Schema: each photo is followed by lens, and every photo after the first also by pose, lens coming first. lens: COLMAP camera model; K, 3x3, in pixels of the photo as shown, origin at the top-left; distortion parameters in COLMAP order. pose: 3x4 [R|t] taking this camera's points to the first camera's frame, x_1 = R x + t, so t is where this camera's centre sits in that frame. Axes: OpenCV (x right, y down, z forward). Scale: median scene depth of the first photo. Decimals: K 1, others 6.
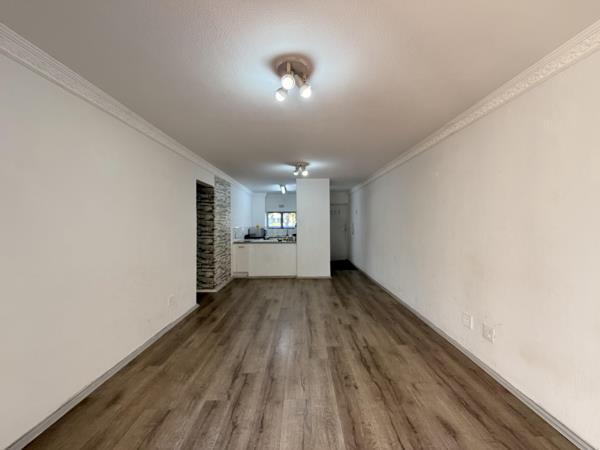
lens RADIAL K [[238.3, 0, 299.5], [0, 238.3, 224.0], [0, 0, 1]] dist [0.003448, 0.000008]
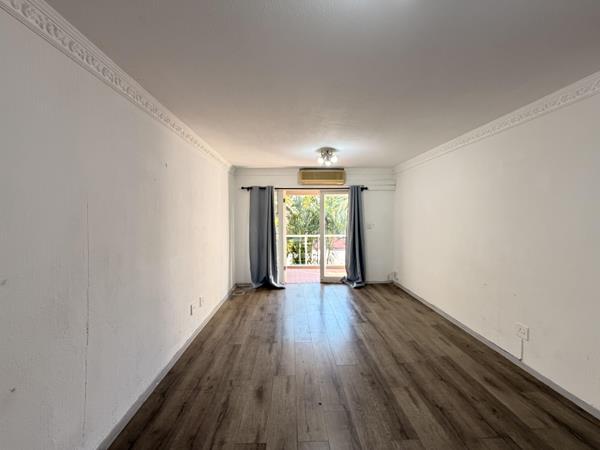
lens RADIAL K [[238.3, 0, 299.6], [0, 238.3, 222.7], [0, 0, 1]] dist [0.003448, 0.000008]
pose [[-0.999029, 0.010969, -0.042681, 0.201856], [0.009751, 0.999542, 0.028643, -0.045071], [0.042976, 0.028199, -0.998678, 2.009854]]
